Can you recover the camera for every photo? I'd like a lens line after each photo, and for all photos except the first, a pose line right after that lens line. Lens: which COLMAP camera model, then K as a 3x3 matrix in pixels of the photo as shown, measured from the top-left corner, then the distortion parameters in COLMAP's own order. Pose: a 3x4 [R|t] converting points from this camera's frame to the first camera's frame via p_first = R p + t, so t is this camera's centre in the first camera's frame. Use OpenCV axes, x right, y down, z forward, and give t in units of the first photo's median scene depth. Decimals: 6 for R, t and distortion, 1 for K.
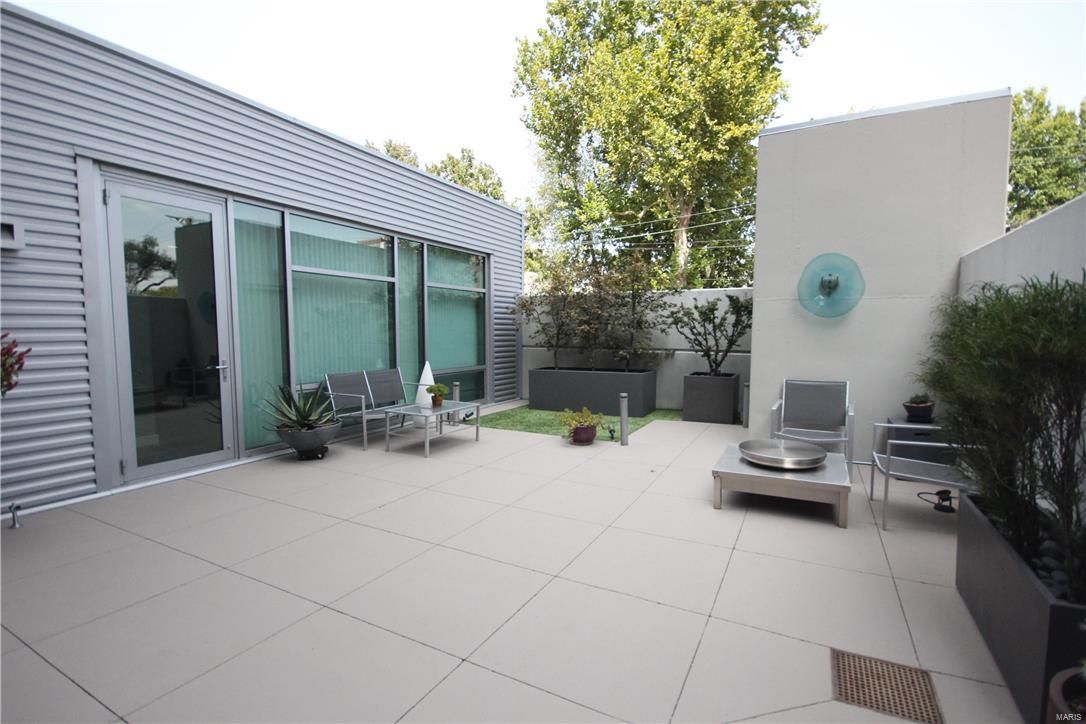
lens RADIAL K [[505.3, 0, 542.9], [0, 505.3, 365.0], [0, 0, 1]] dist [0.003092, -0.005449]
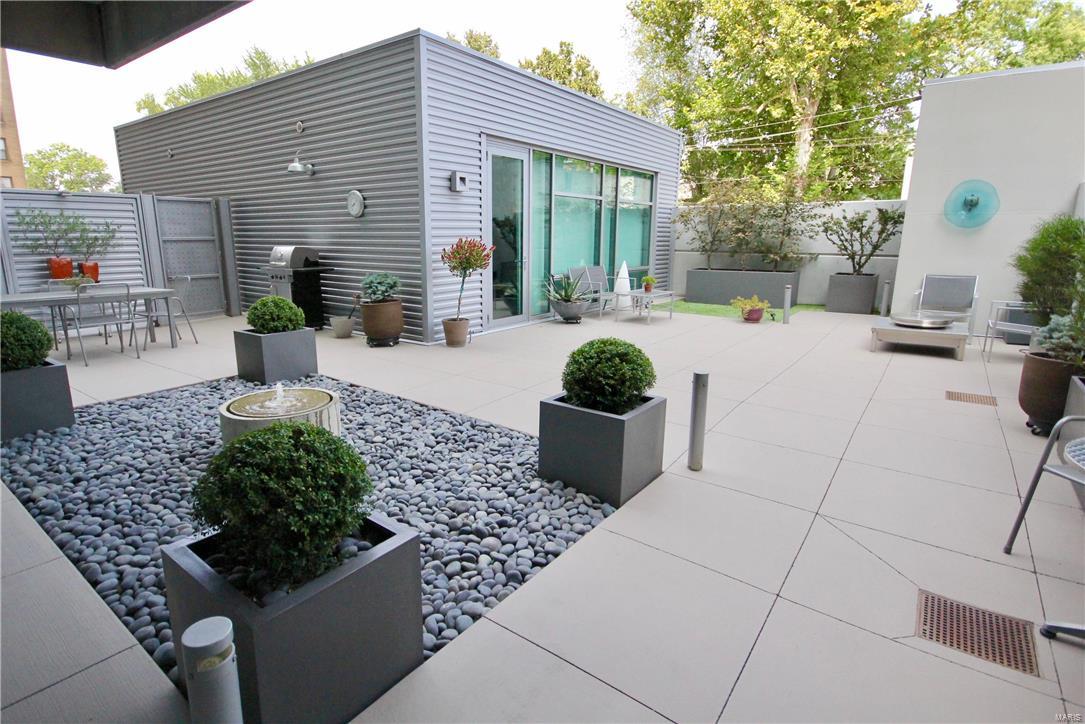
lens RADIAL K [[541.7, 0, 526.1], [0, 541.7, 342.3], [0, 0, 1]] dist [0.012741, 0.002204]
pose [[0.986961, 0.033820, -0.157368, -0.211010], [-0.014168, 0.992136, 0.124358, 0.026387], [0.160336, -0.120507, 0.979679, -0.387694]]
